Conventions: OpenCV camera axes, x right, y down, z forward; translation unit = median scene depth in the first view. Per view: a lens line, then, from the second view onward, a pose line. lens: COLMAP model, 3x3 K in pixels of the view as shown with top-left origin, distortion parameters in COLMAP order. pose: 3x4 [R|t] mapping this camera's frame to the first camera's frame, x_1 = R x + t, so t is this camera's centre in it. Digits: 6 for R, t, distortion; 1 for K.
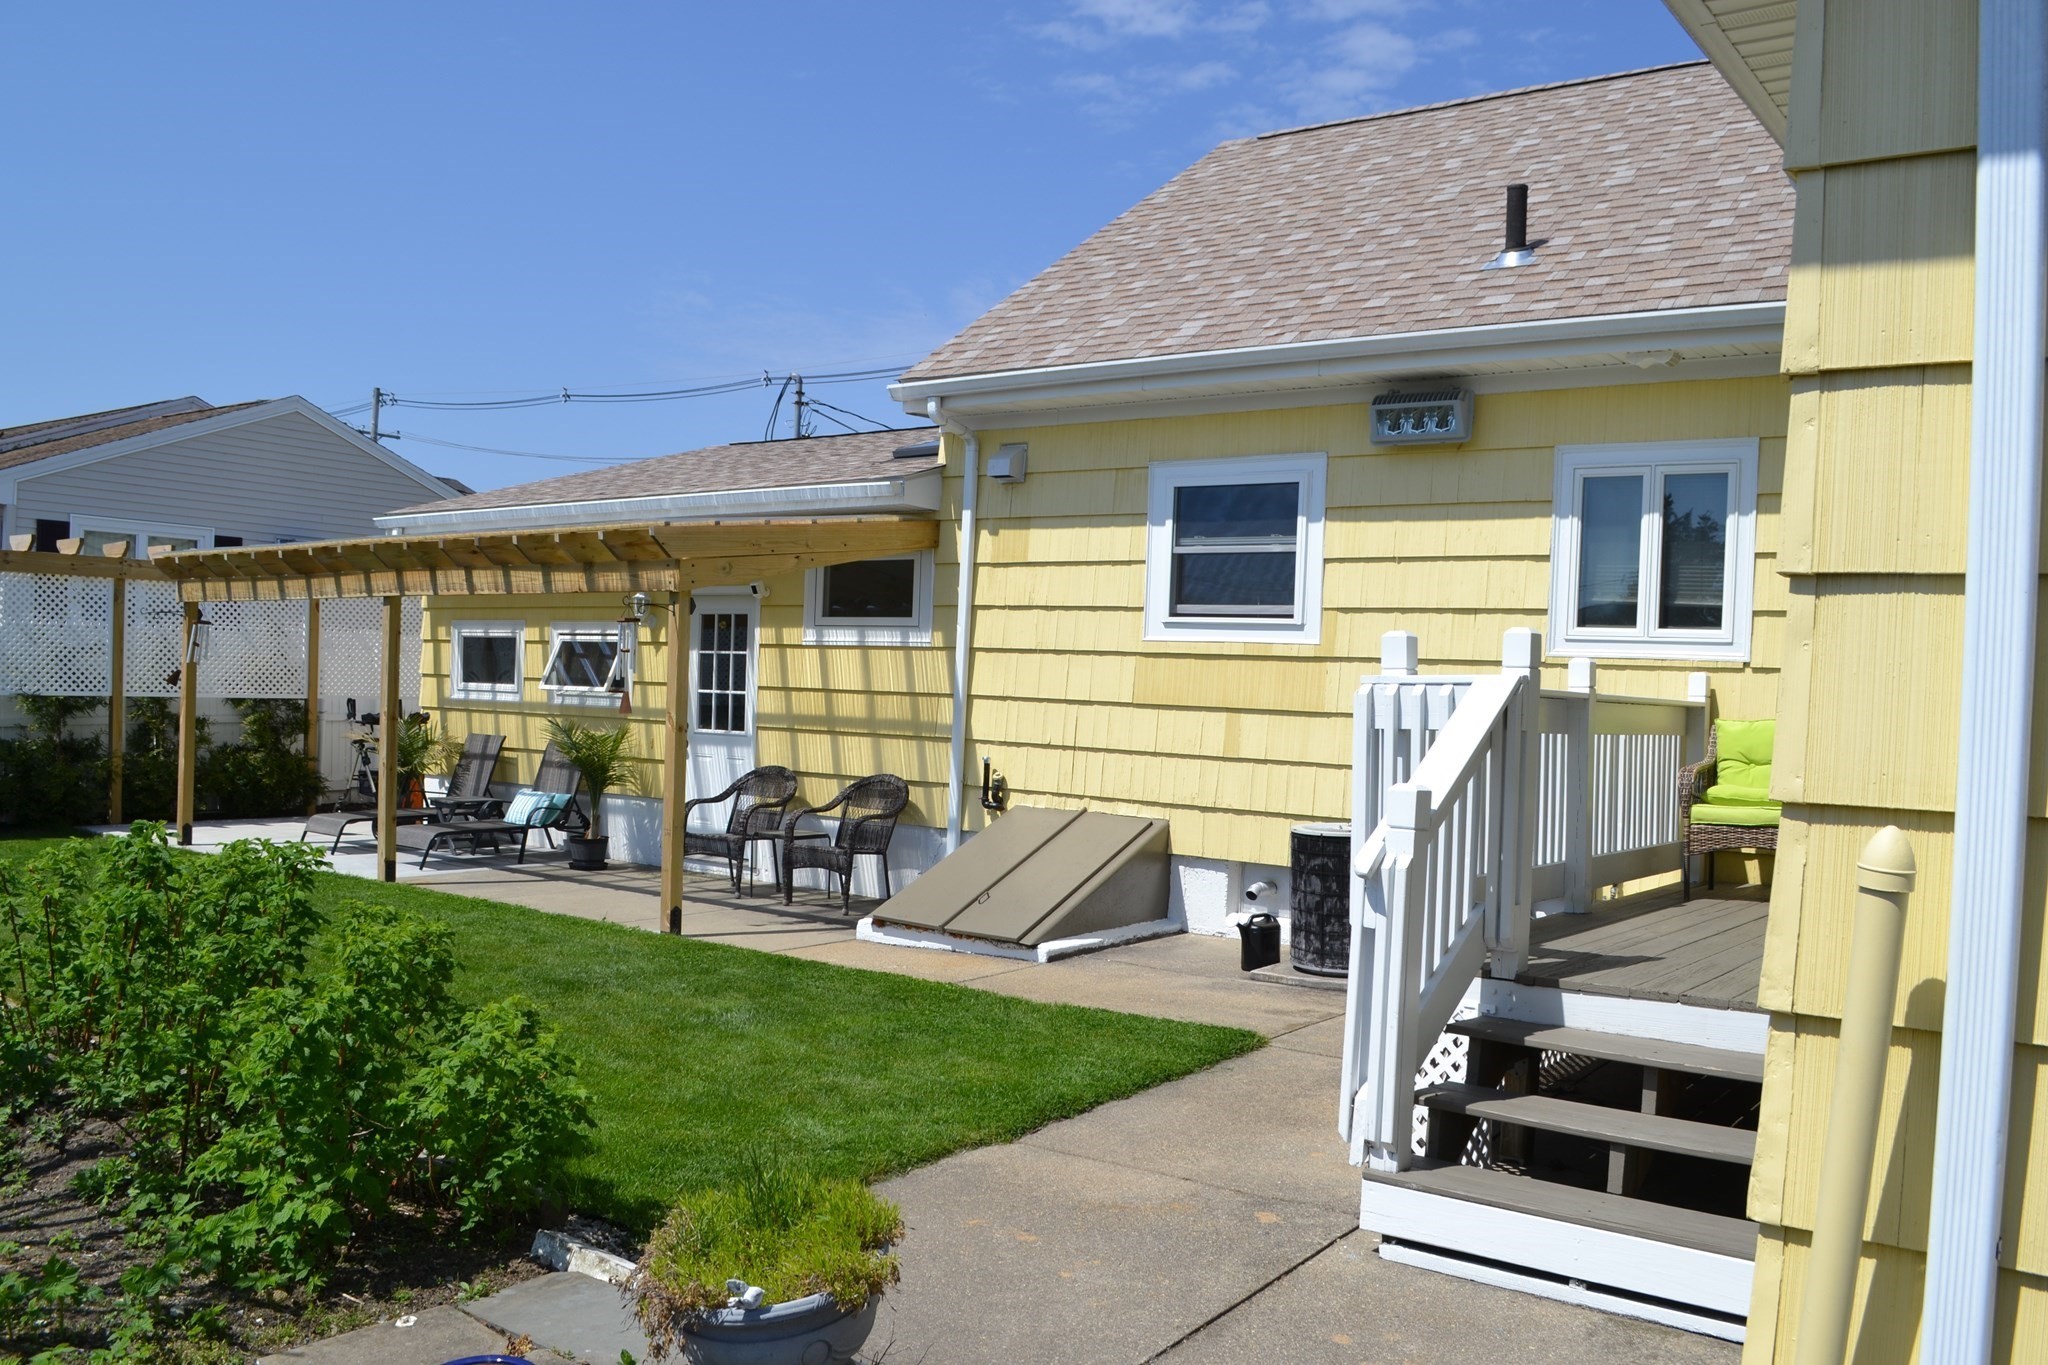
lens RADIAL K [[1615.6, 0, 1028.6], [0, 1615.6, 745.5], [0, 0, 1]] dist [-0.060355, 0.010811]
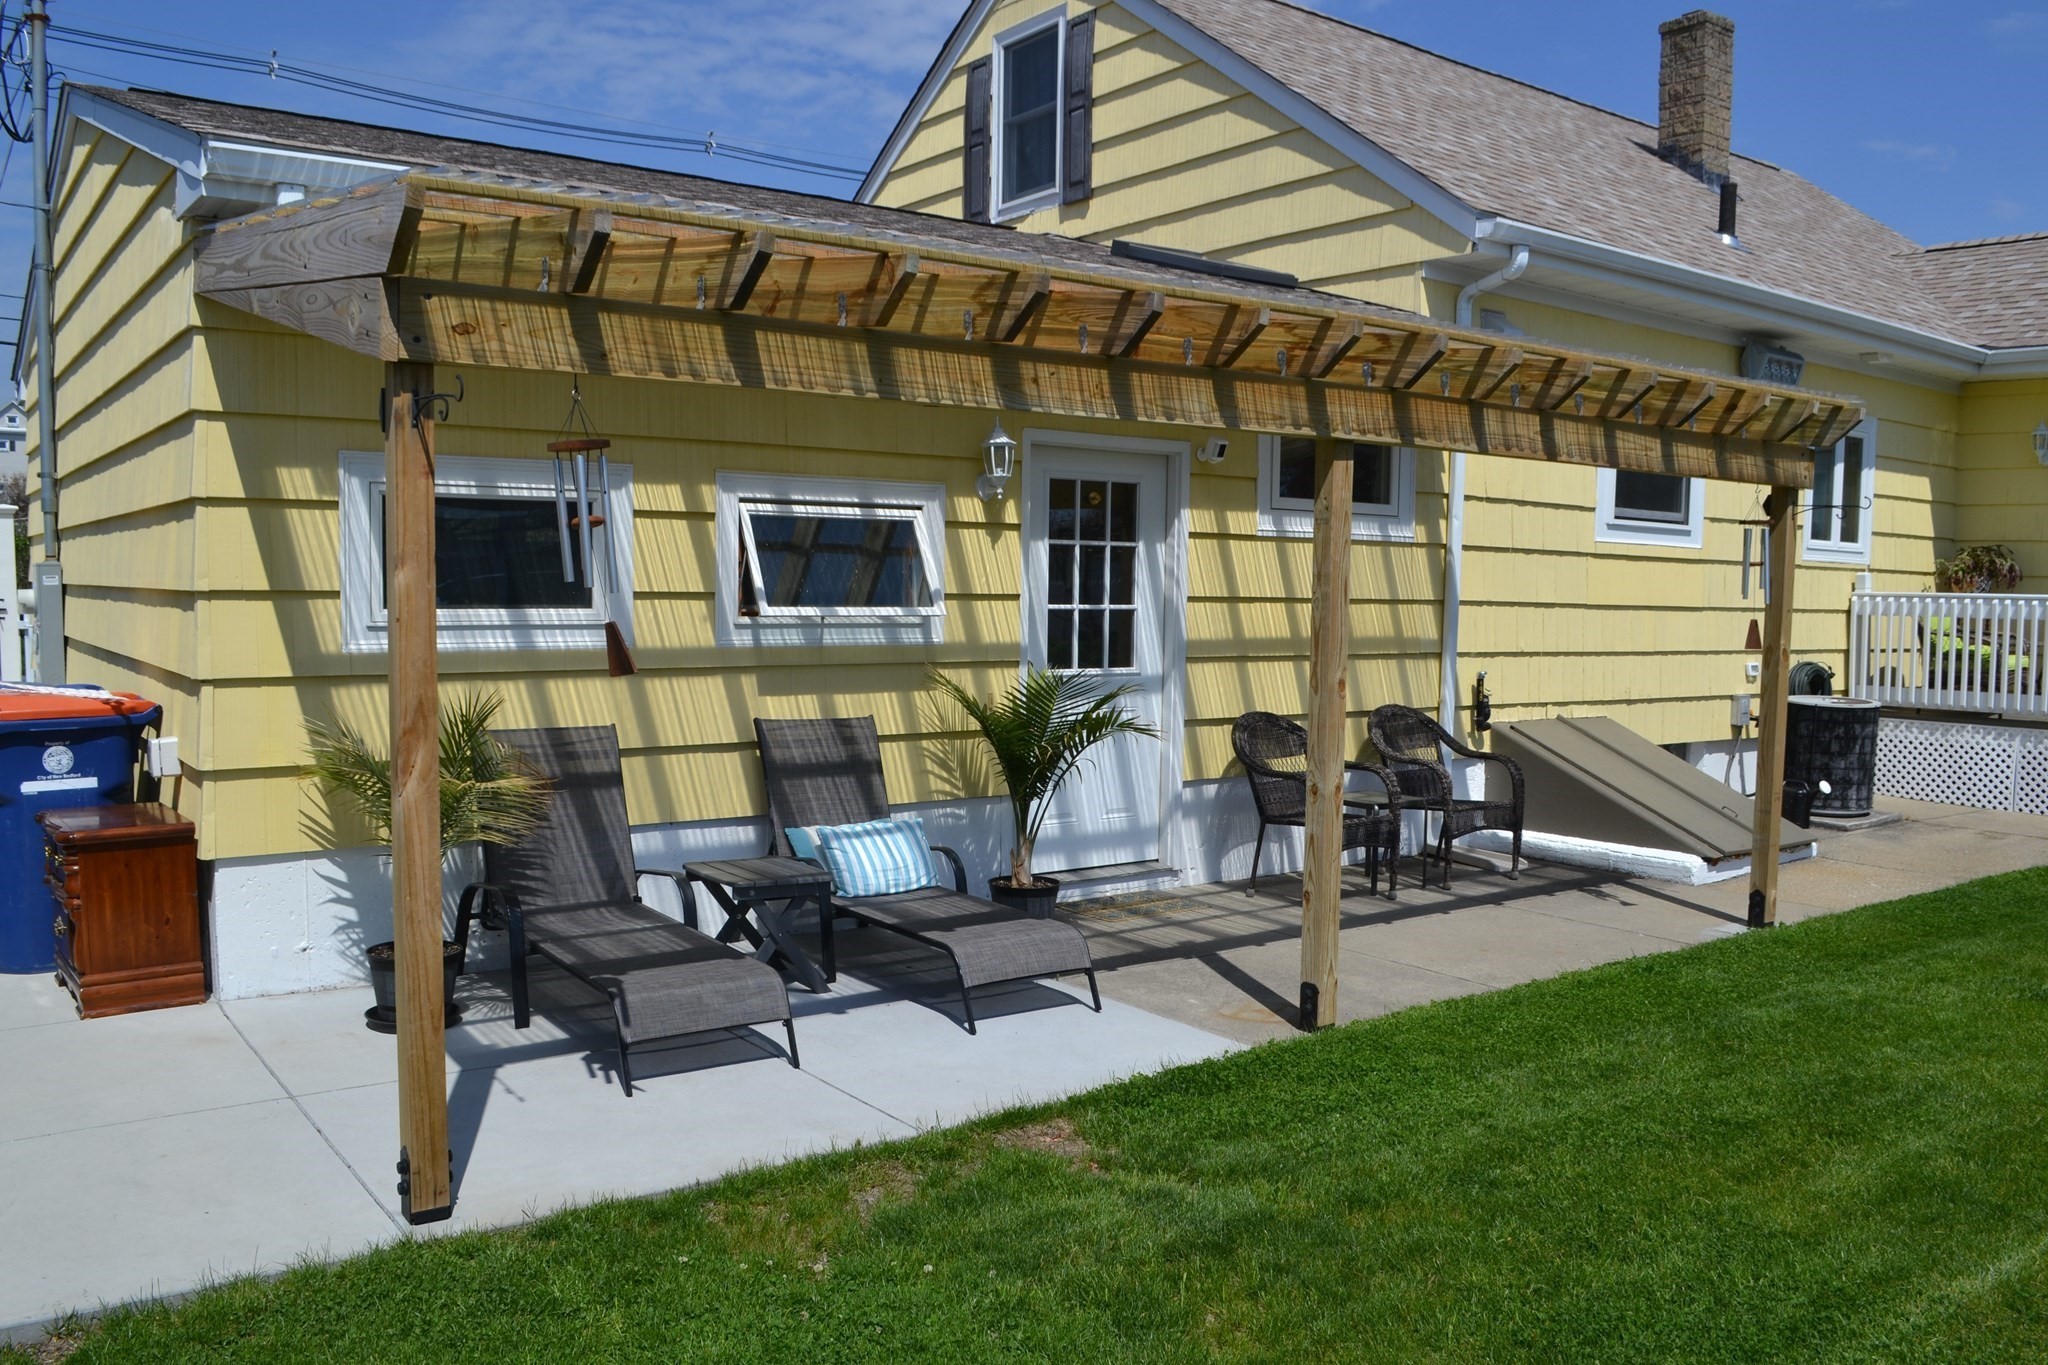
lens RADIAL K [[1615.6, 0, 1028.6], [0, 1615.6, 745.5], [0, 0, 1]] dist [-0.060355, 0.010811]
pose [[0.286065, -0.128556, 0.949547, -0.788318], [0.026354, 0.991640, 0.126315, -0.059335], [-0.957848, -0.011110, 0.287061, 0.838305]]
